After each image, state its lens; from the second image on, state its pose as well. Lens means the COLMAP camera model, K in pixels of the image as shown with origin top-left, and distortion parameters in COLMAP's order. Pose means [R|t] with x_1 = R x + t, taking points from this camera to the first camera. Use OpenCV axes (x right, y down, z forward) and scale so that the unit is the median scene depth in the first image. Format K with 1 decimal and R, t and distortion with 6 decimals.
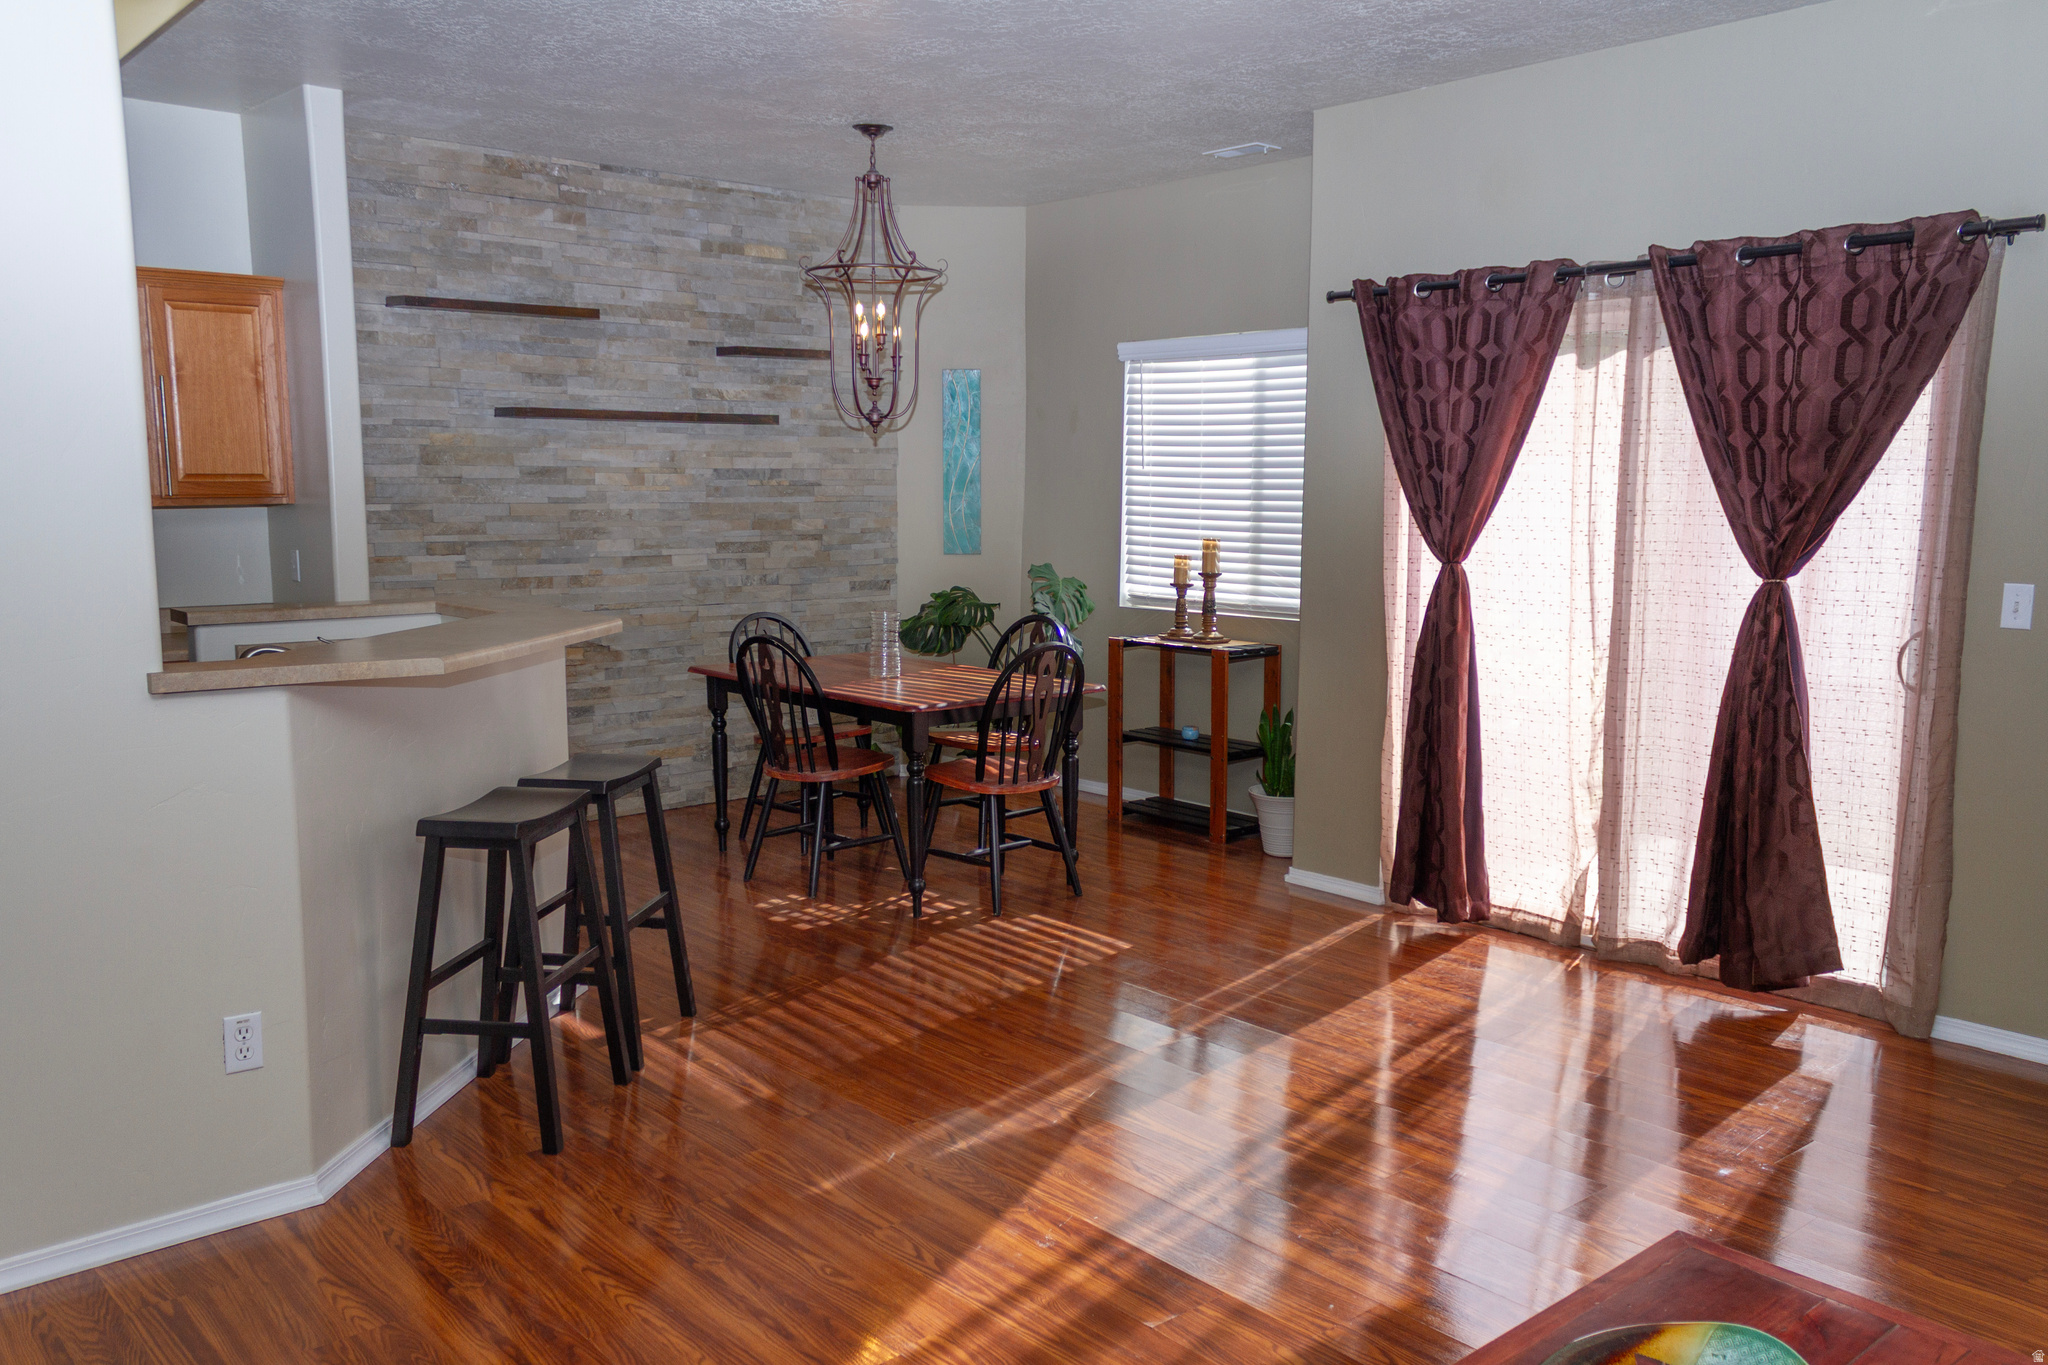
lens RADIAL K [[1671.0, 0, 1024.0], [0, 1671.0, 682.5], [0, 0, 1]] dist [0.043863, -0.043212]
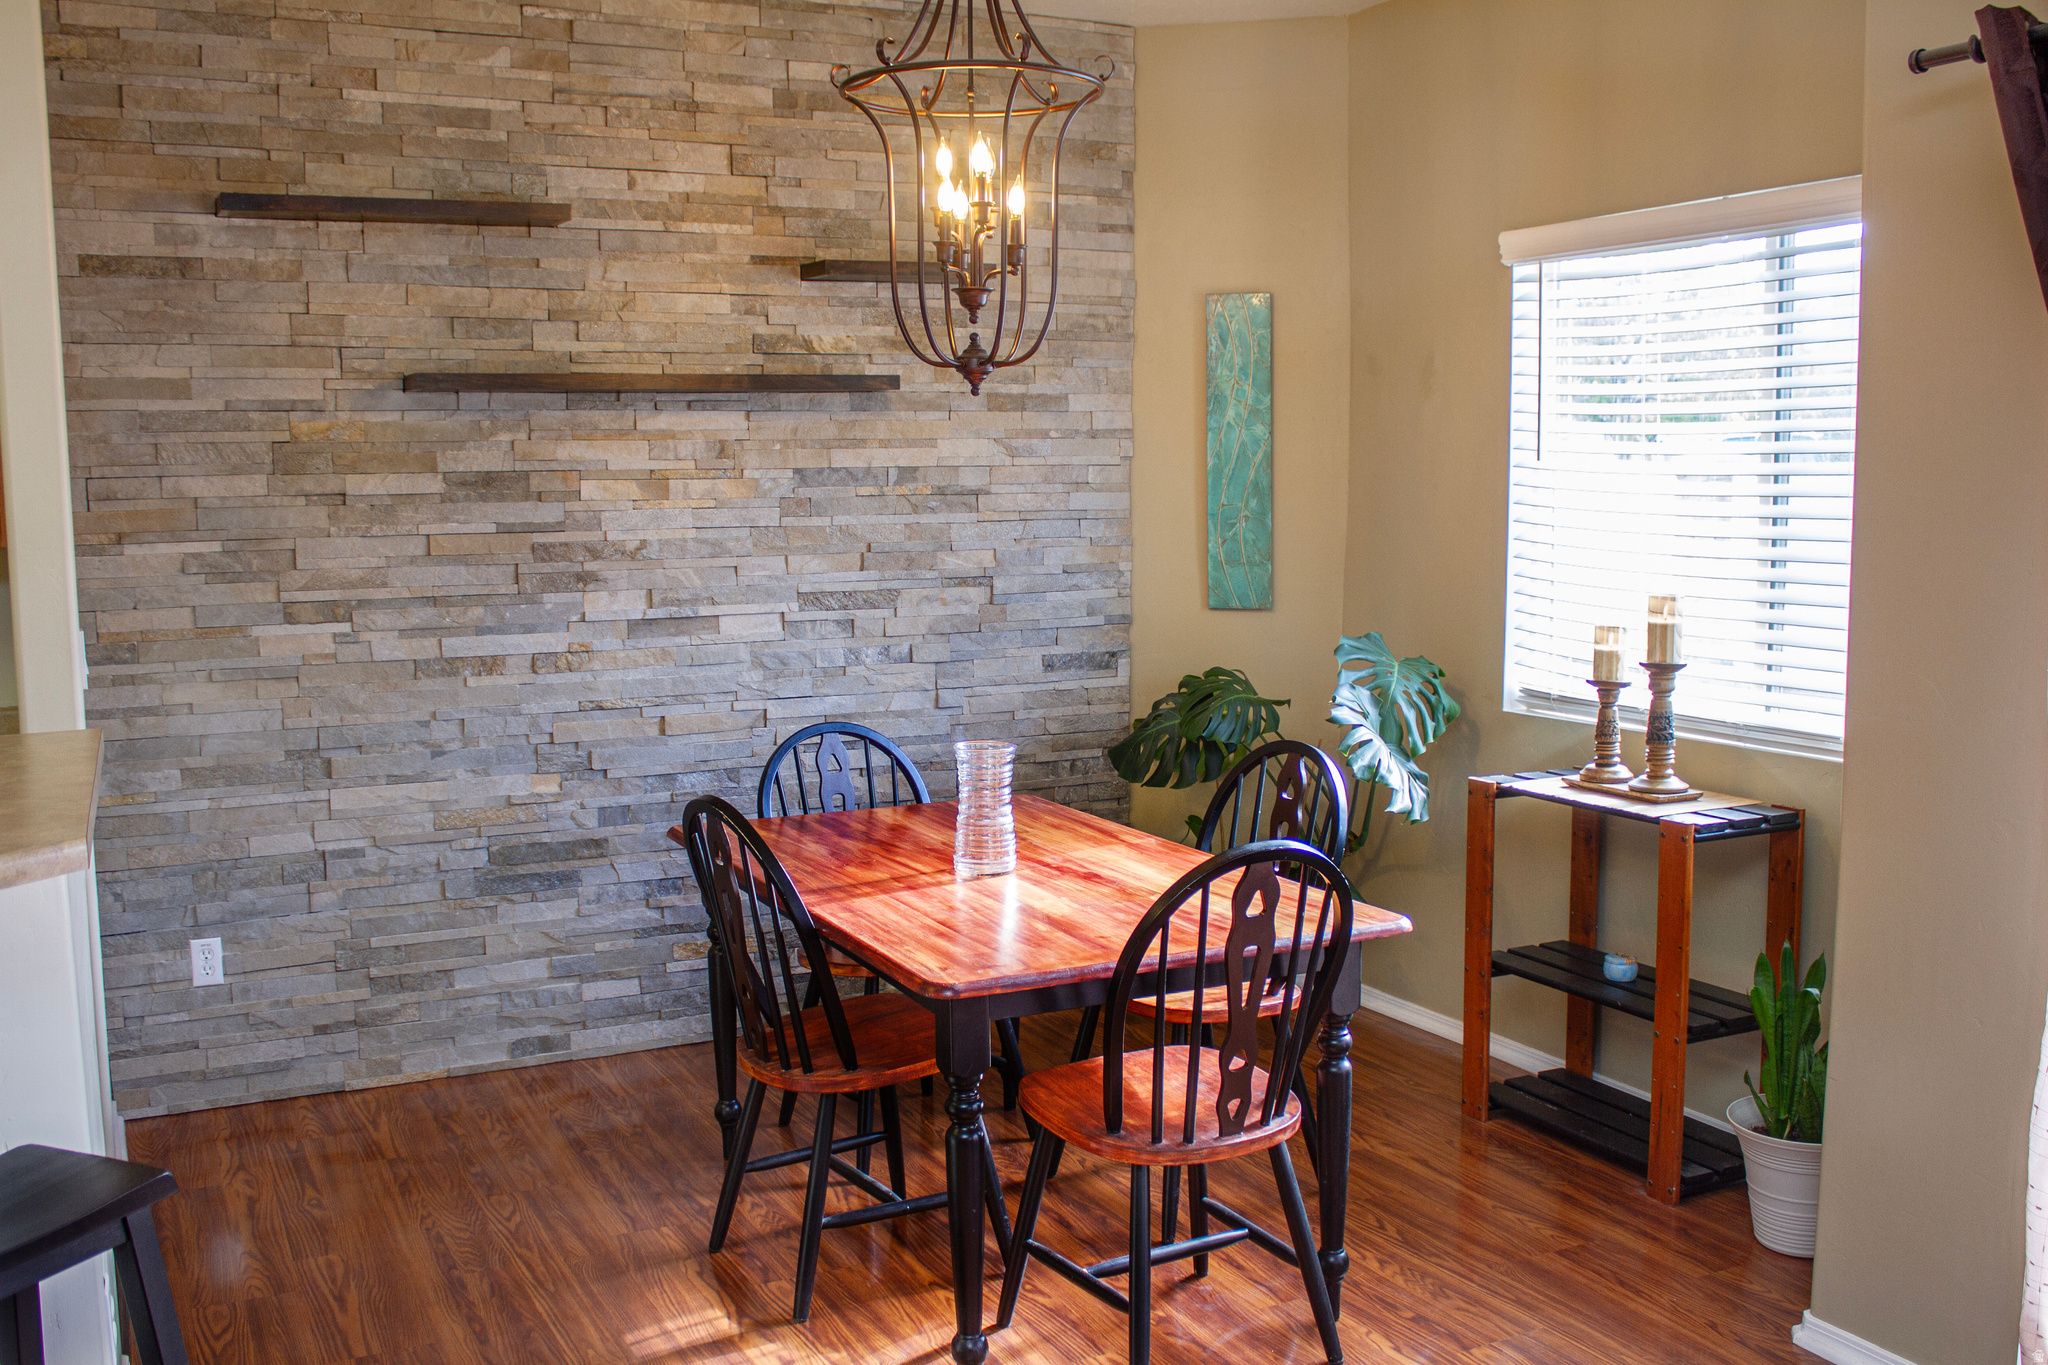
lens RADIAL K [[1915.0, 0, 1024.0], [0, 1915.0, 682.5], [0, 0, 1]] dist [-0.155433, 0.187727]
pose [[0.967972, 0.012789, -0.250730, 0.065918], [-0.016408, 0.999789, -0.012346, -0.047679], [0.250520, 0.016065, 0.967978, 0.389319]]
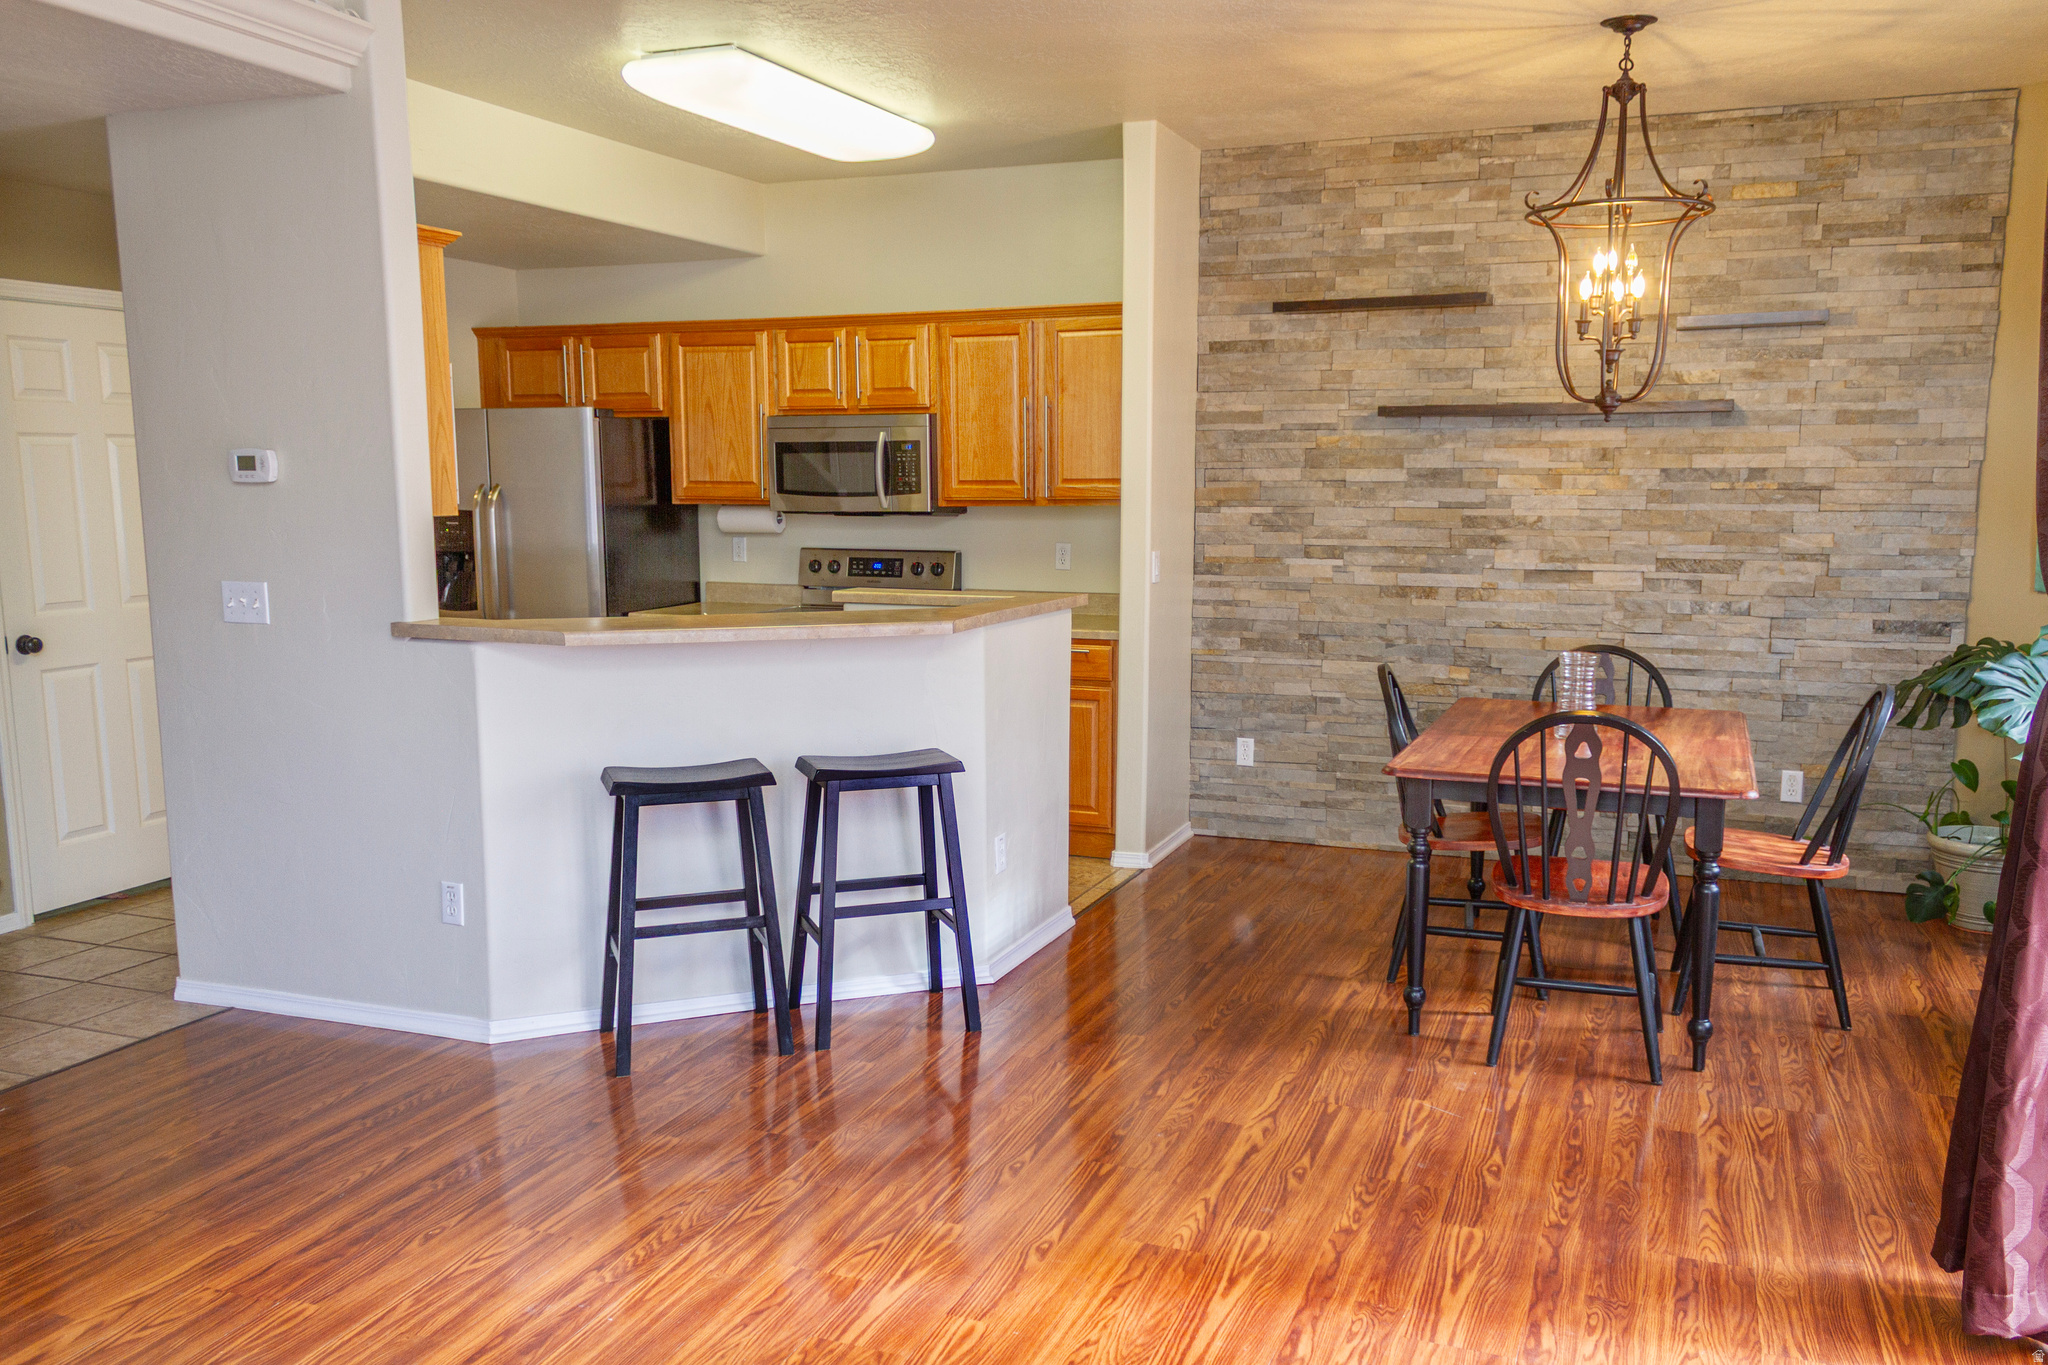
lens RADIAL K [[1671.0, 0, 1024.0], [0, 1671.0, 682.5], [0, 0, 1]] dist [0.043863, -0.043212]
pose [[0.450870, 0.105603, -0.886321, 0.436597], [-0.110198, 0.991966, 0.062133, -0.042635], [0.885761, 0.069657, 0.458885, 0.370997]]
